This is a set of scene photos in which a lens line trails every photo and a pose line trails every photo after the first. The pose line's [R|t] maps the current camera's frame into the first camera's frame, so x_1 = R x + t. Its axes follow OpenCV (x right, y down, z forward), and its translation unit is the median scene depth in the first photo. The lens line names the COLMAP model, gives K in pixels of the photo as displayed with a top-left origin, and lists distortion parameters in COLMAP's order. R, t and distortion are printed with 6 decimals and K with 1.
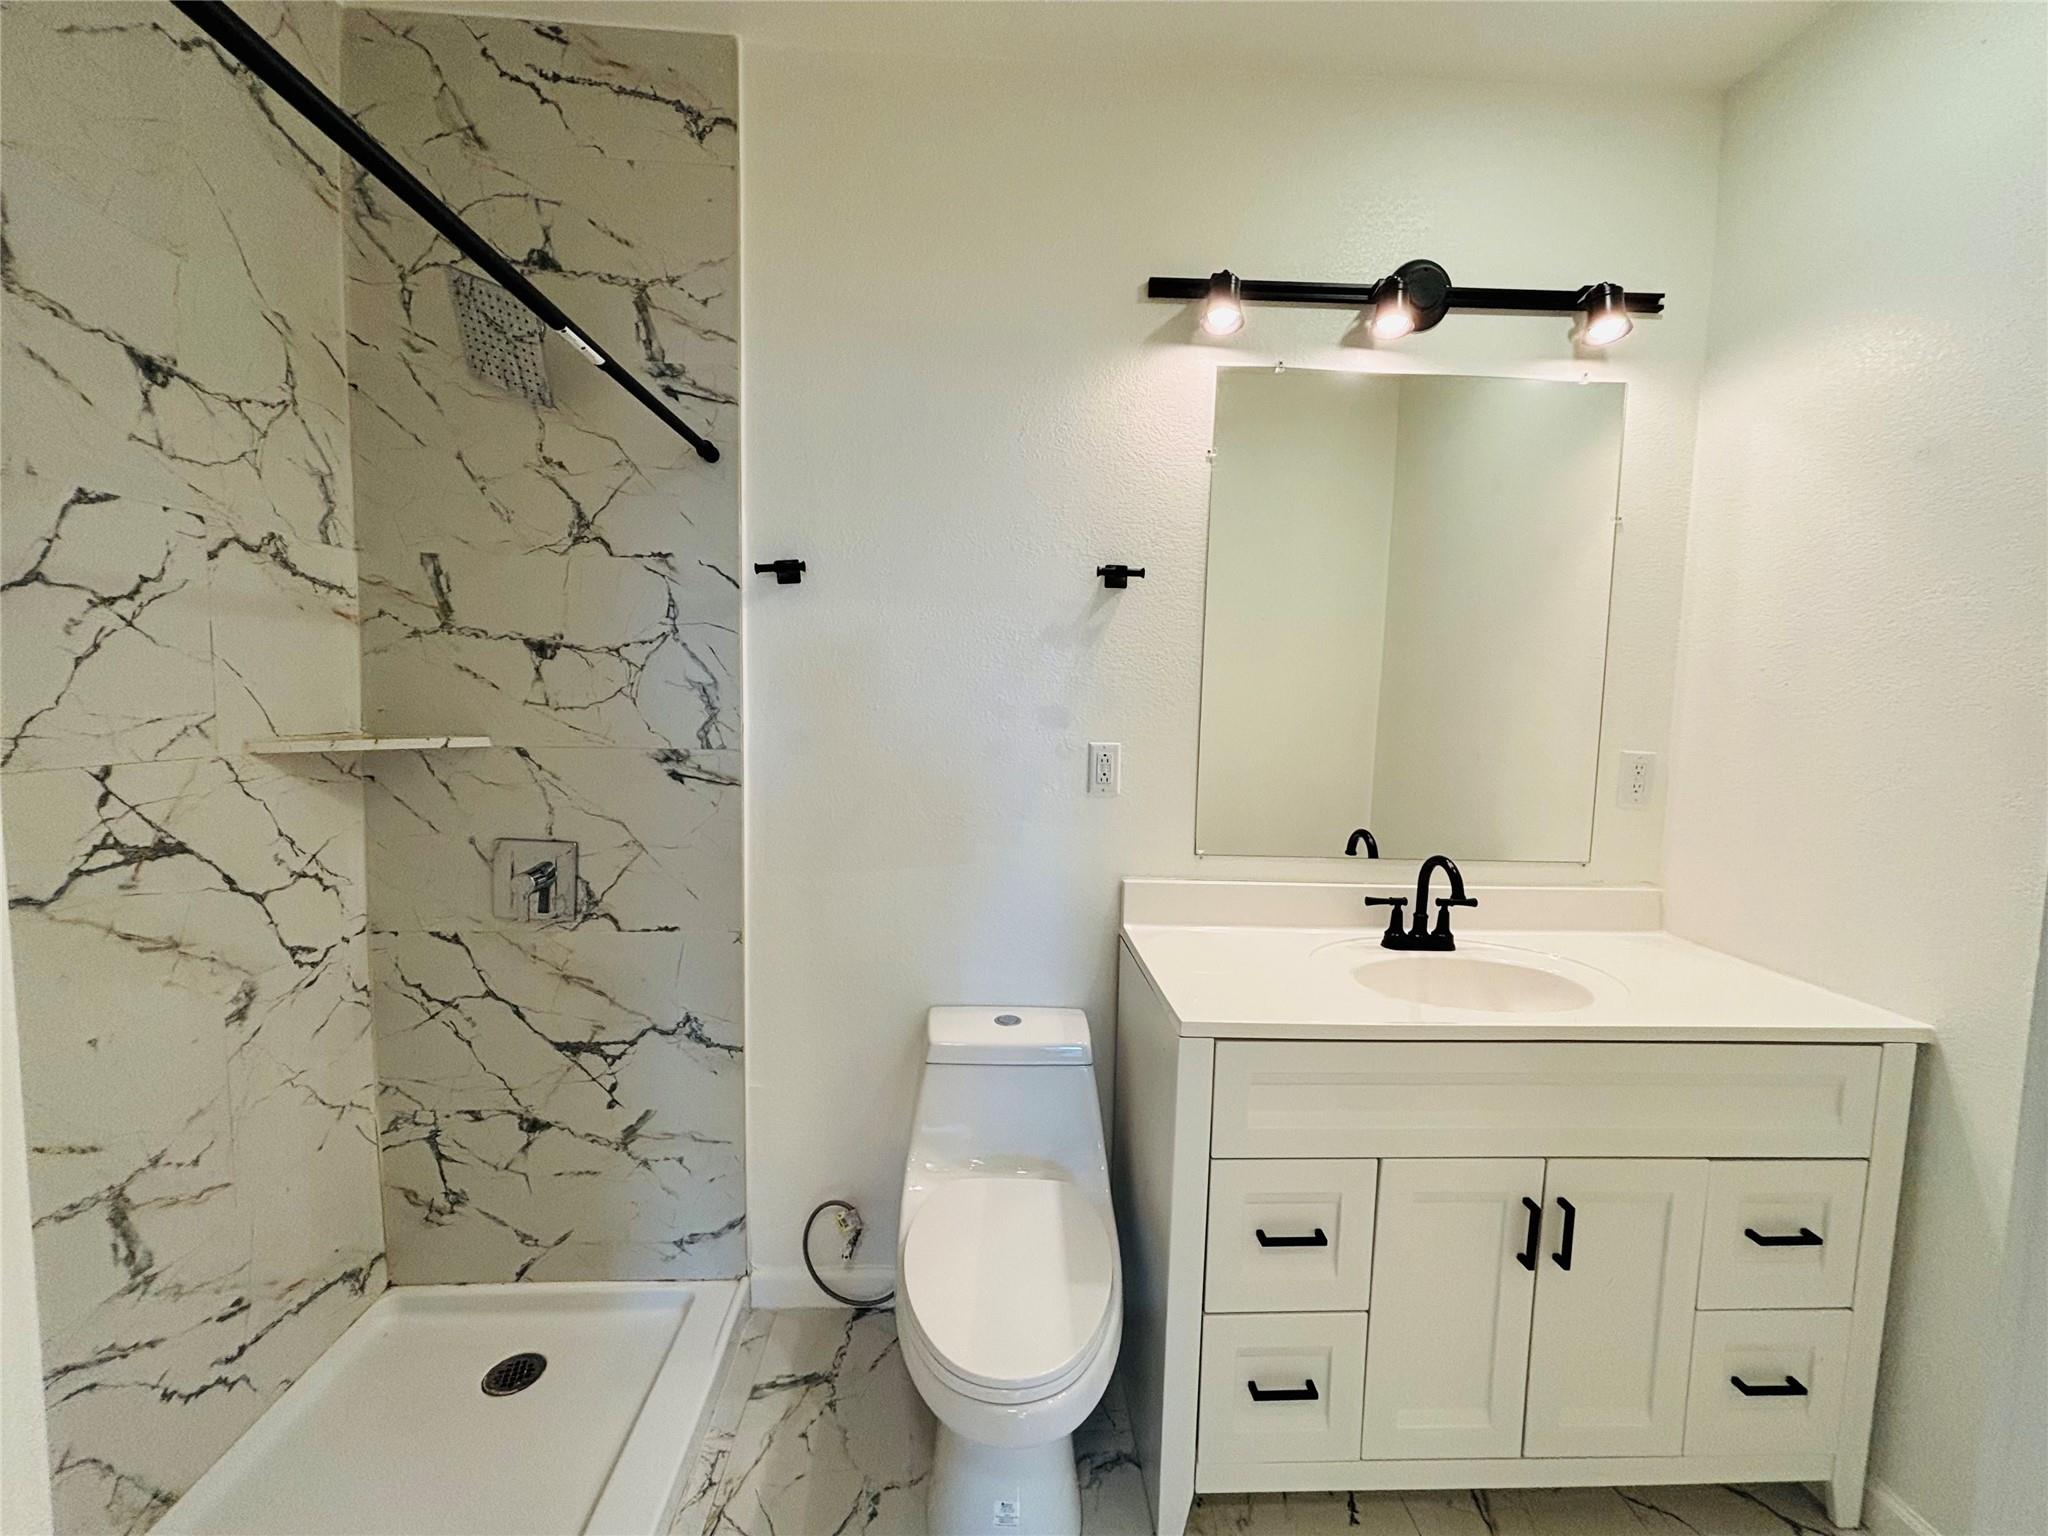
lens RADIAL K [[826.8, 0, 1024.0], [0, 826.8, 768.0], [0, 0, 1]] dist [0.000190, -0.000255]
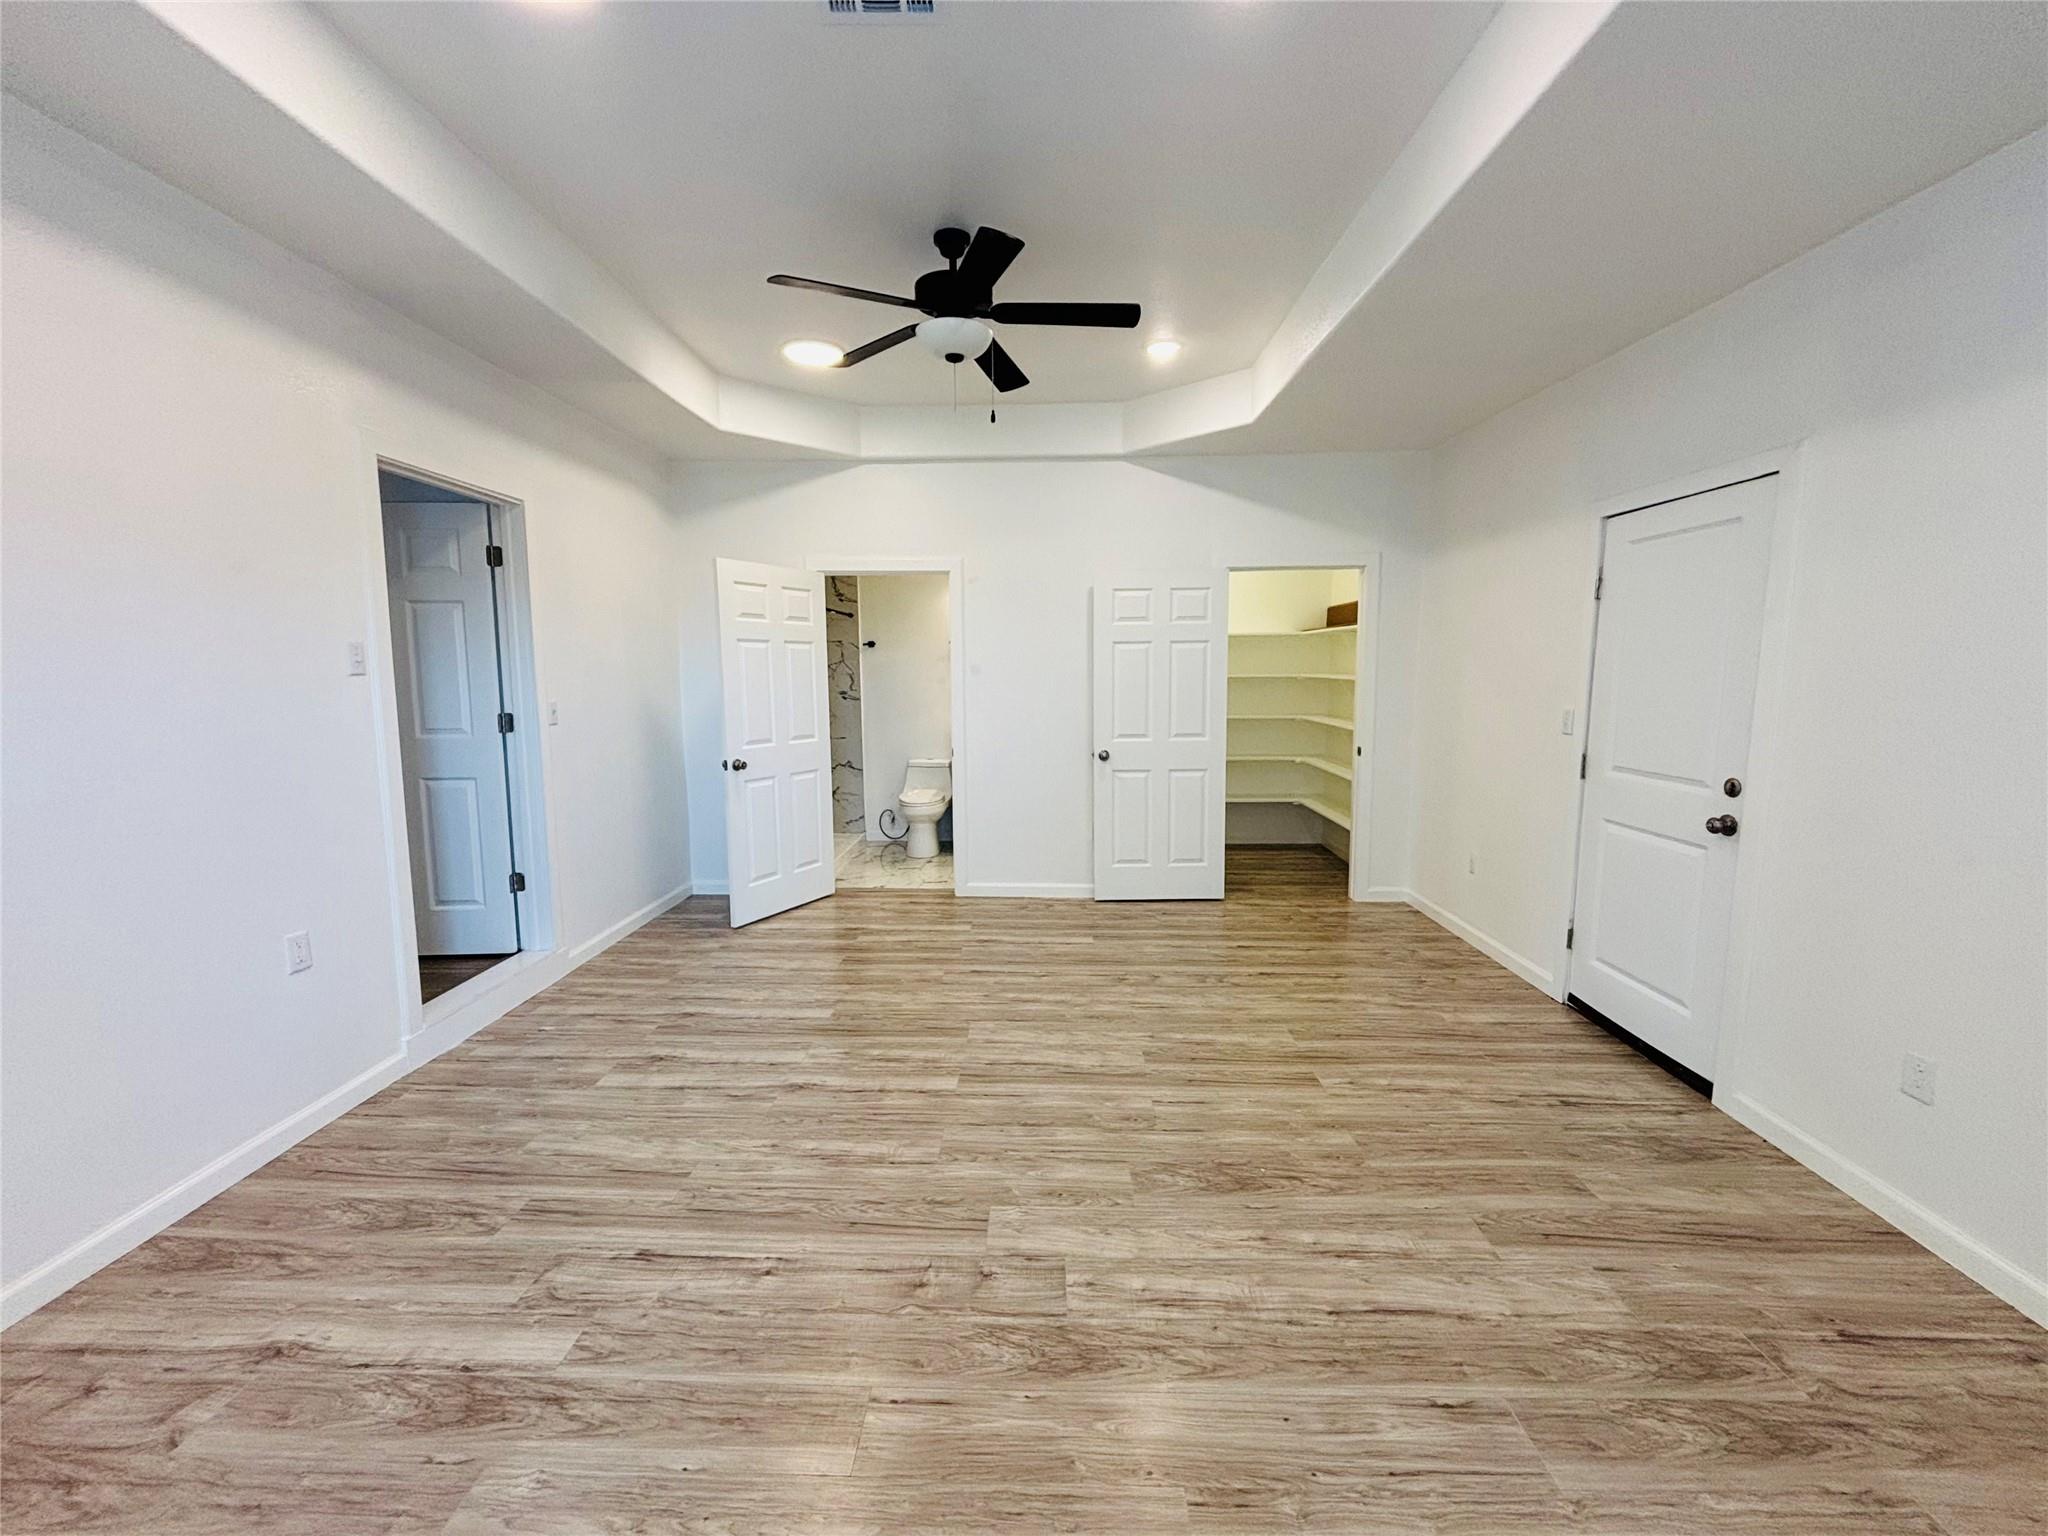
lens RADIAL K [[826.8, 0, 1024.0], [0, 826.8, 768.0], [0, 0, 1]] dist [0.000190, -0.000255]
pose [[0.996278, -0.017375, -0.084432, 0.734289], [0.020112, 0.999296, 0.031674, 0.230594], [0.083822, -0.033254, 0.995926, -2.779251]]
